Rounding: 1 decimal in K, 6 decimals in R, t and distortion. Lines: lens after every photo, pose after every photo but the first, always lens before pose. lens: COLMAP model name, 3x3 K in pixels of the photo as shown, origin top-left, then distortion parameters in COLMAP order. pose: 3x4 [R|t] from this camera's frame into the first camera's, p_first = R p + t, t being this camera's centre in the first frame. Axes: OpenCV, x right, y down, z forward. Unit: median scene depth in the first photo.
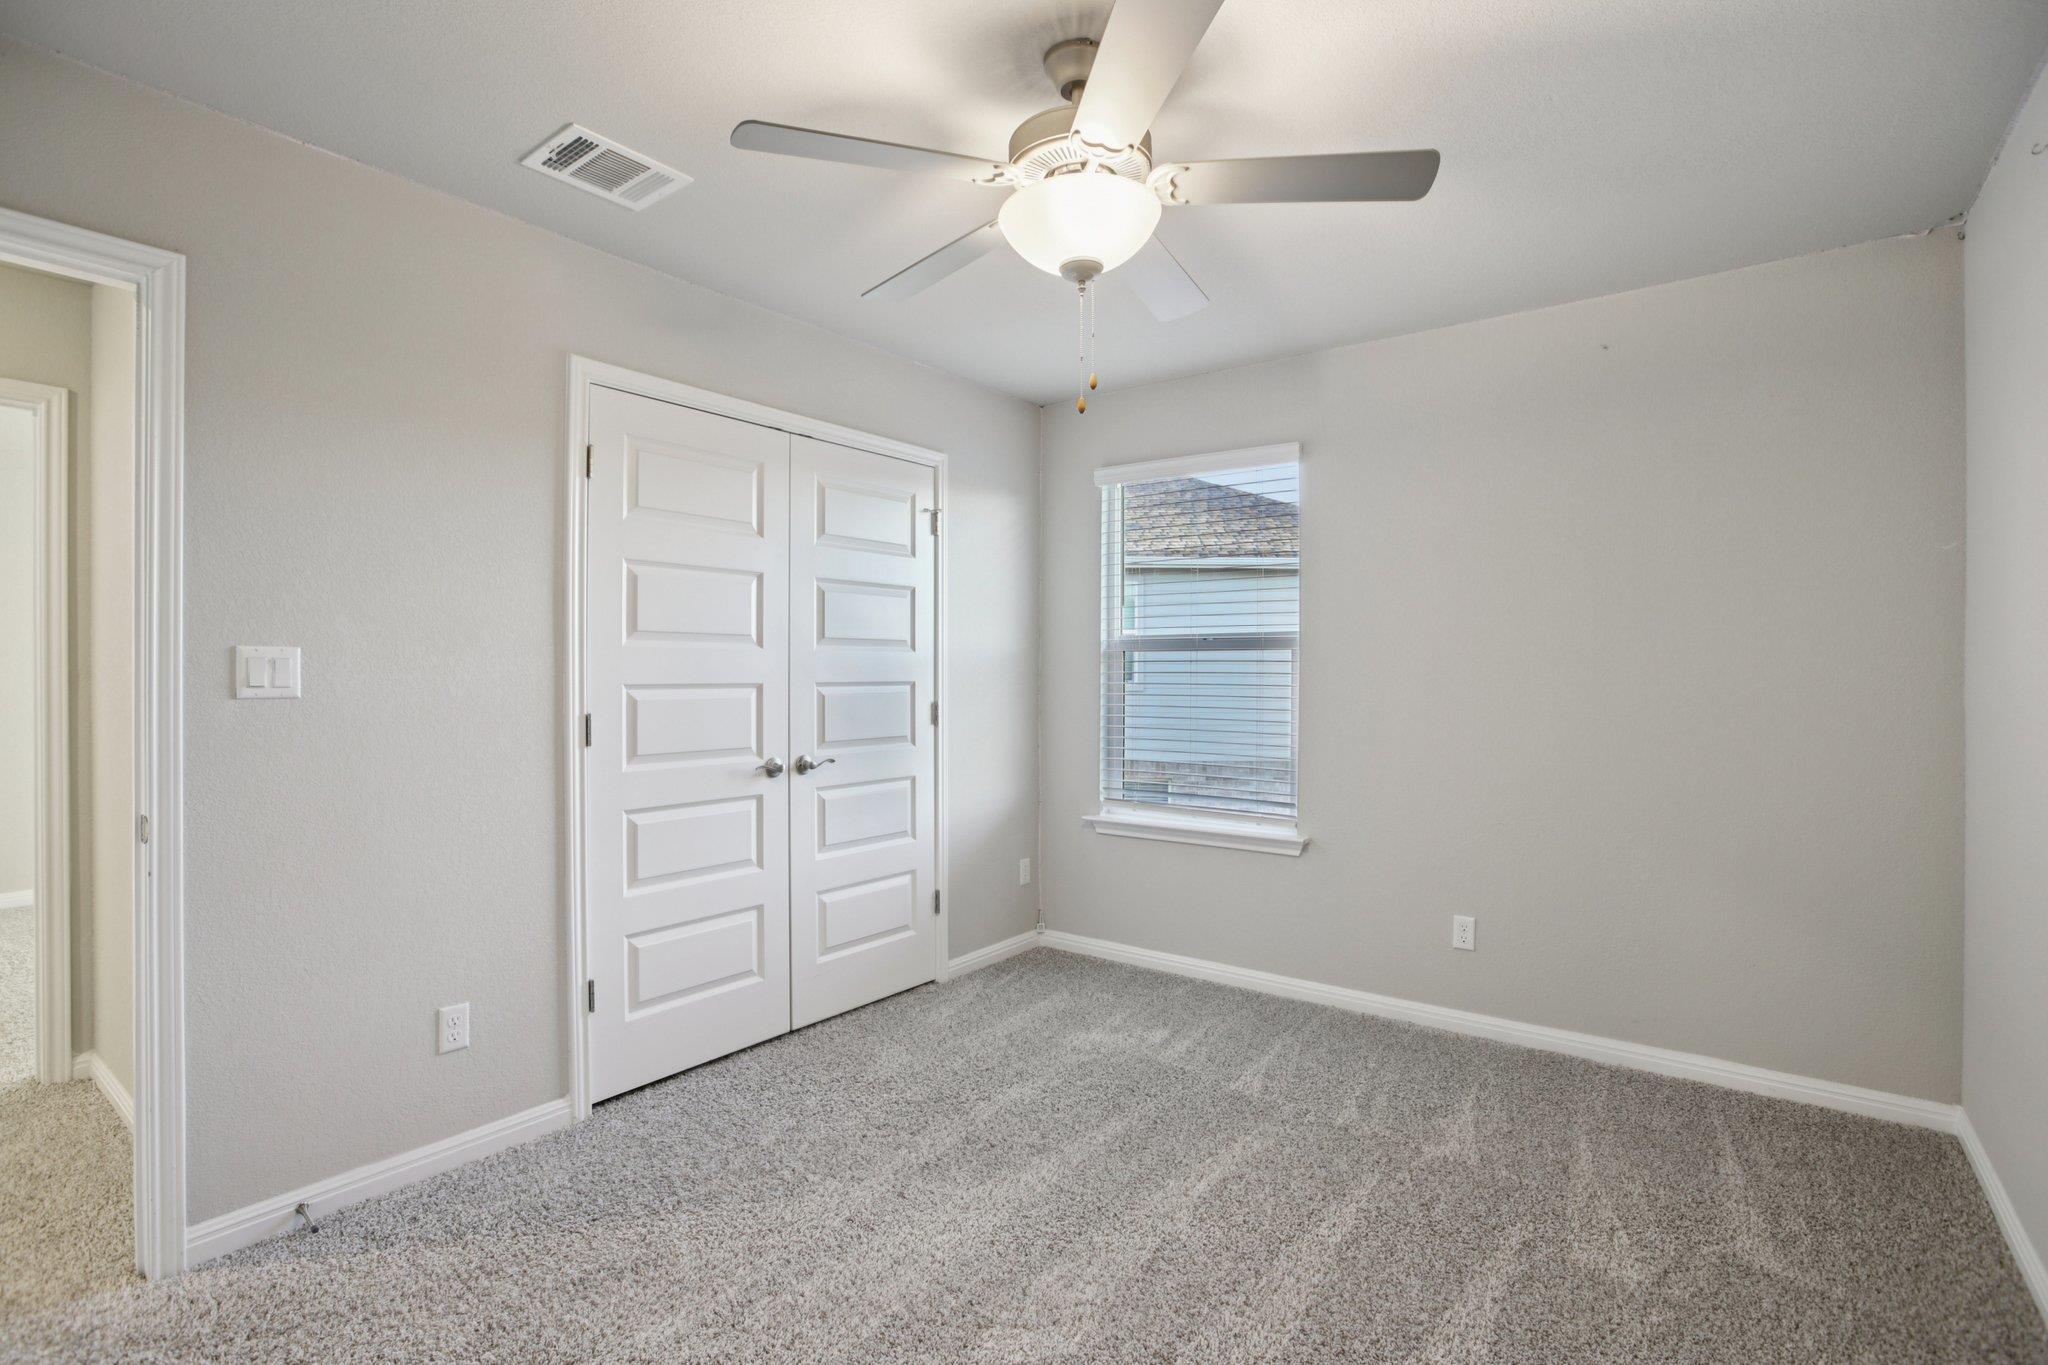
lens RADIAL K [[955.9, 0, 1018.2], [0, 955.9, 674.7], [0, 0, 1]] dist [-0.044716, 0.015200]
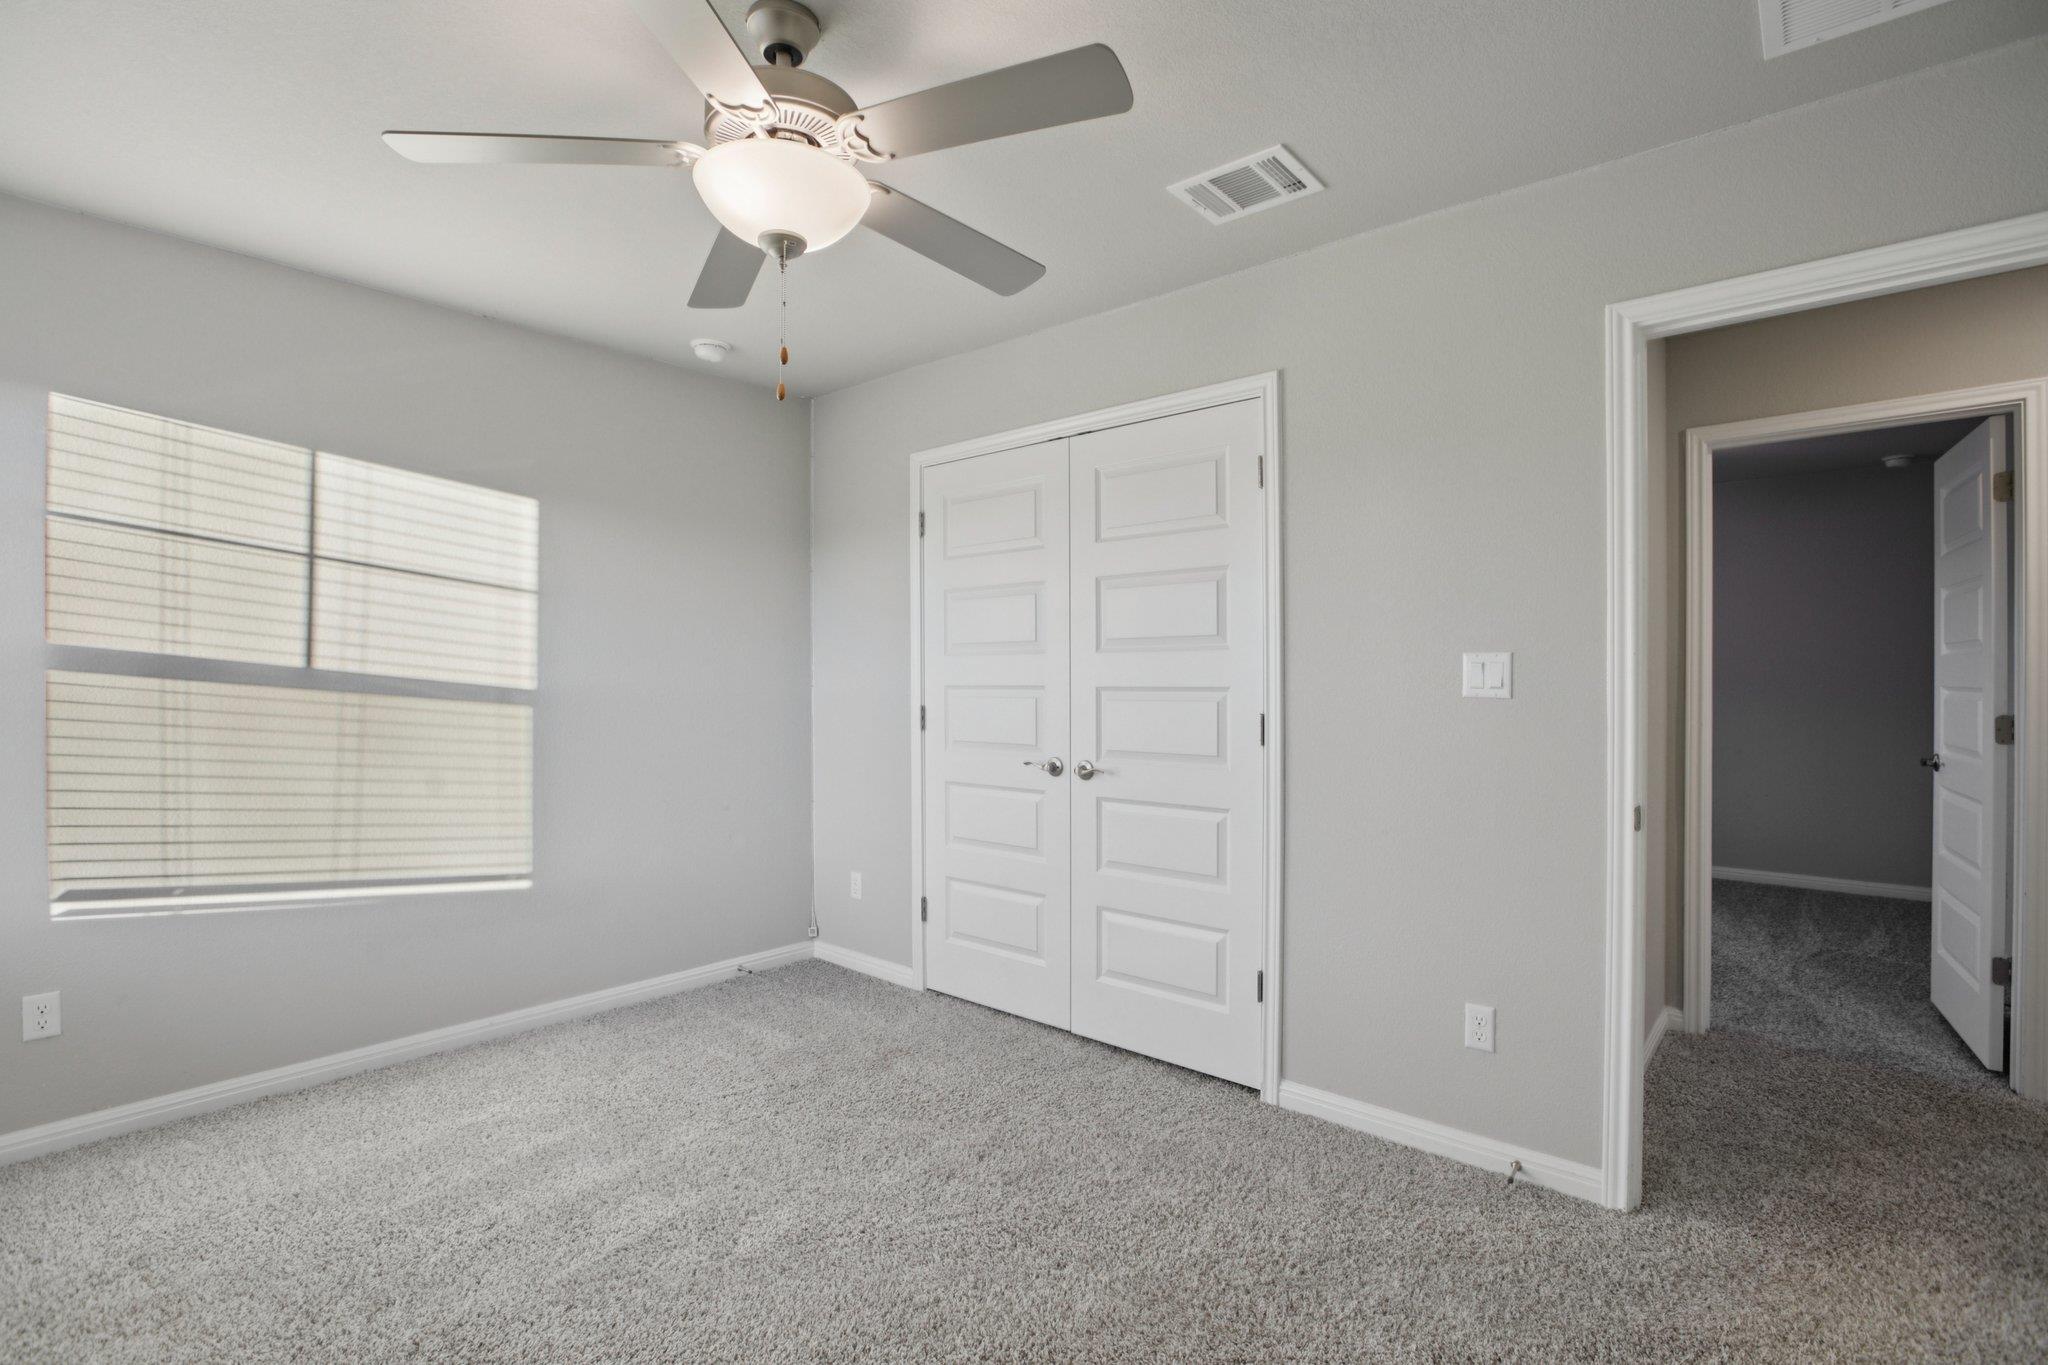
lens RADIAL K [[934.3, 0, 1032.4], [0, 934.3, 711.5], [0, 0, 1]] dist [0.000523, -0.000096]
pose [[-0.088562, 0.021016, -0.995849, 0.751502], [0.012272, 0.999725, 0.020006, 0.013297], [0.995995, -0.010450, -0.088796, 1.049099]]
